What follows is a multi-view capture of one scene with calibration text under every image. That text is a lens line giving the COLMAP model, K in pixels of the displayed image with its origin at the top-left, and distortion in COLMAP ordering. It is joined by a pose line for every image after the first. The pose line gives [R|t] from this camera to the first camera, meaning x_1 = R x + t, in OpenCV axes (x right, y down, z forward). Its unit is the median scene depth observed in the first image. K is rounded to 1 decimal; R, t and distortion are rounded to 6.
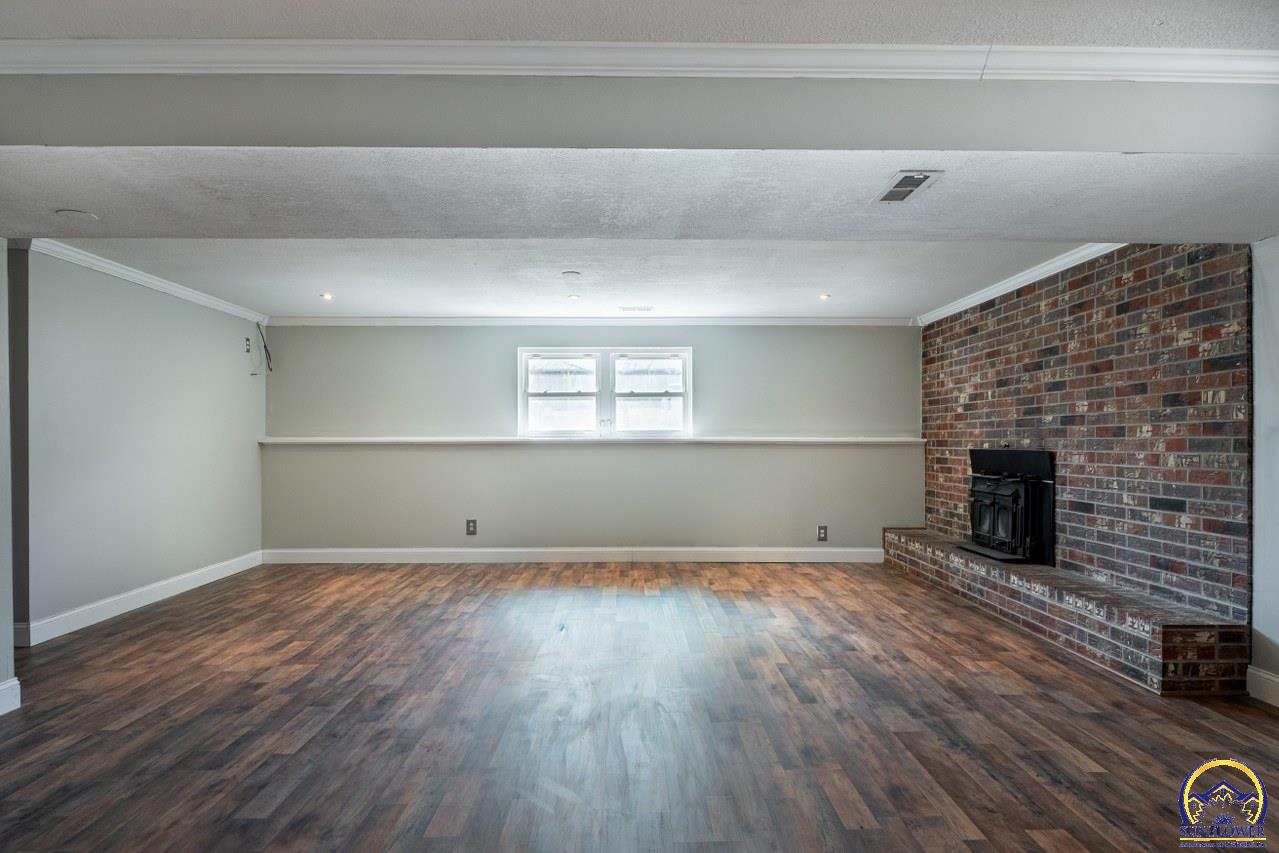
lens RADIAL K [[697.2, 0, 647.7], [0, 697.2, 434.8], [0, 0, 1]] dist [-0.002780, -0.001521]
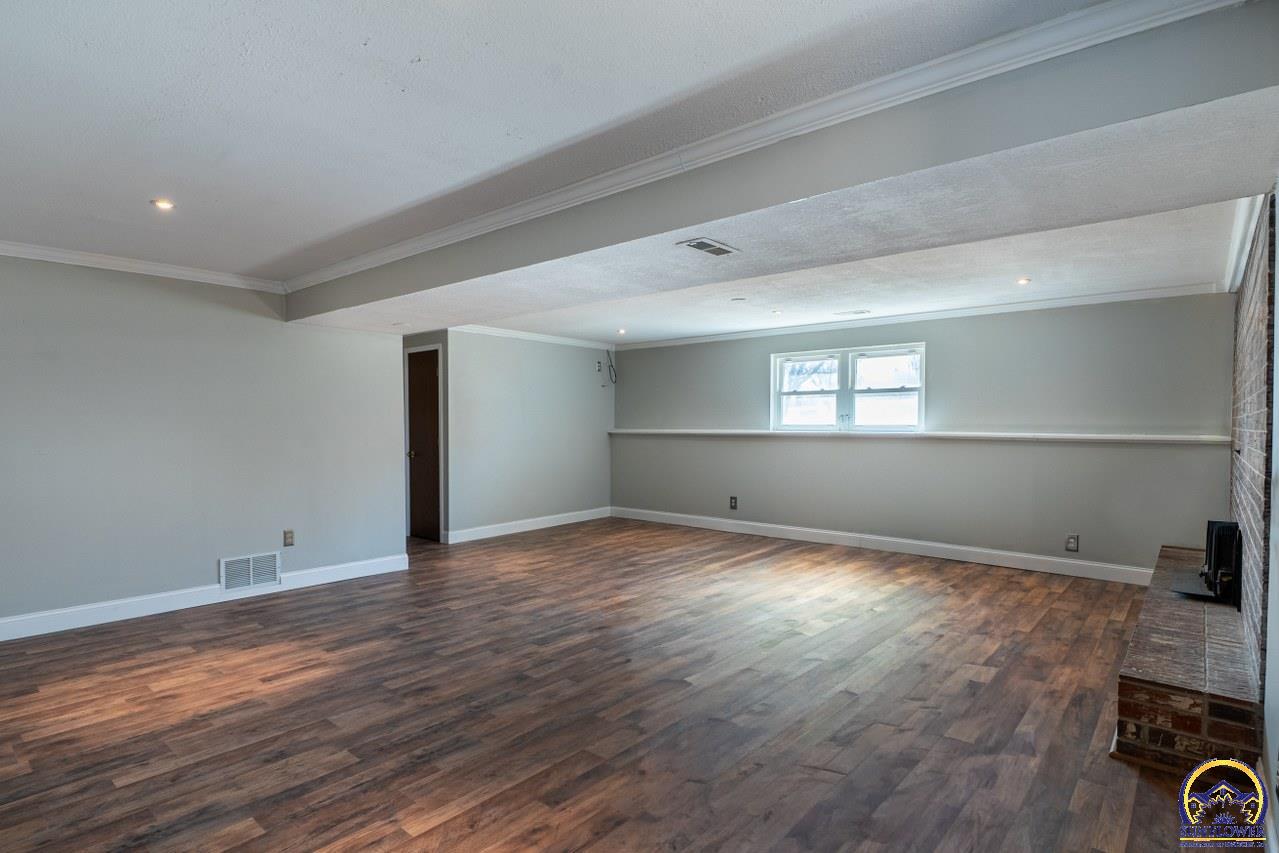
lens RADIAL K [[668.6, 0, 639.5], [0, 668.6, 426.5], [0, 0, 1]] dist [0.001017, 0.000313]
pose [[0.742862, 0.005441, -0.669423, 0.631437], [0.004029, 0.999913, 0.012599, -0.028339], [0.669433, -0.012056, 0.742775, 0.012416]]
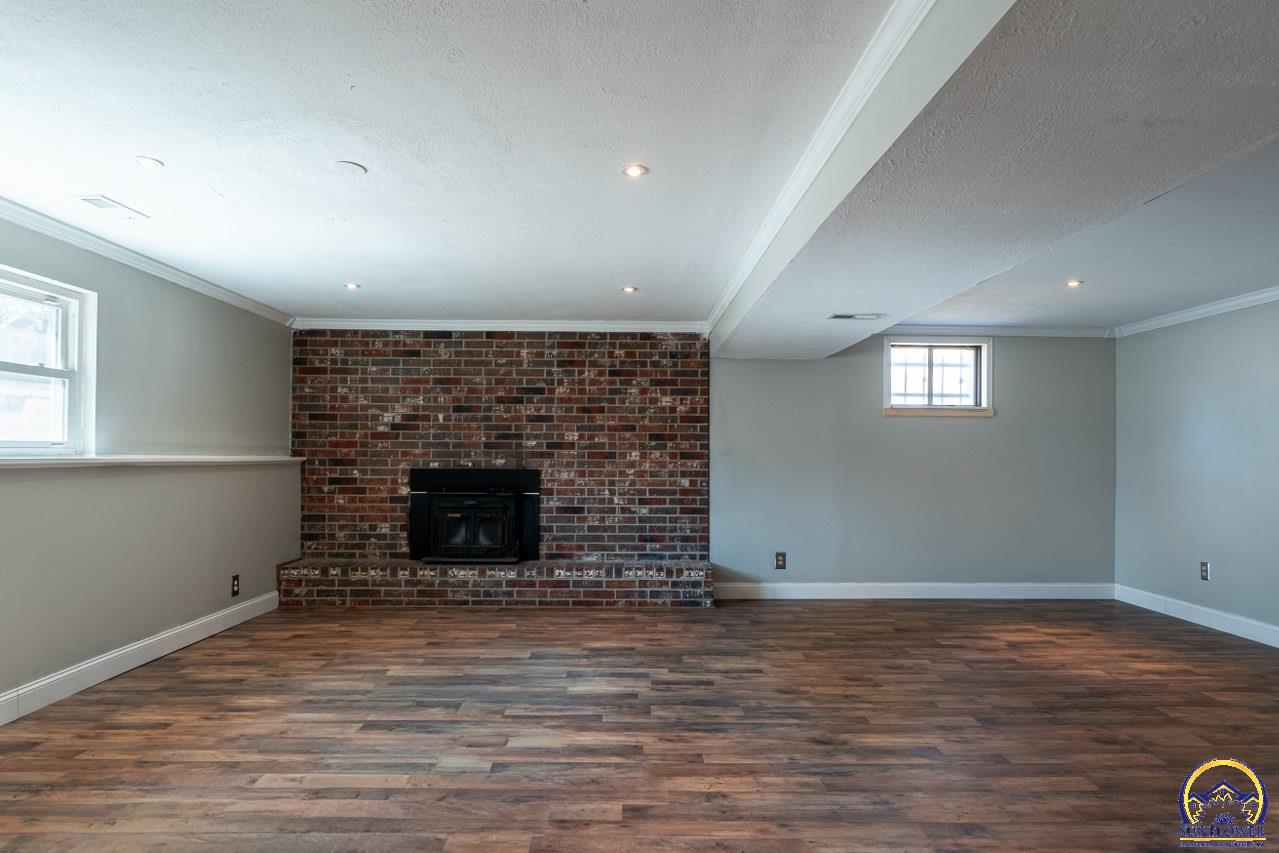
lens RADIAL K [[697.2, 0, 647.7], [0, 697.2, 434.8], [0, 0, 1]] dist [-0.002780, -0.001521]
pose [[0.000354, 0.028951, 0.999581, -0.762791], [-0.017187, 0.999433, -0.028940, -0.006839], [-0.999852, -0.017170, 0.000851, 0.874010]]
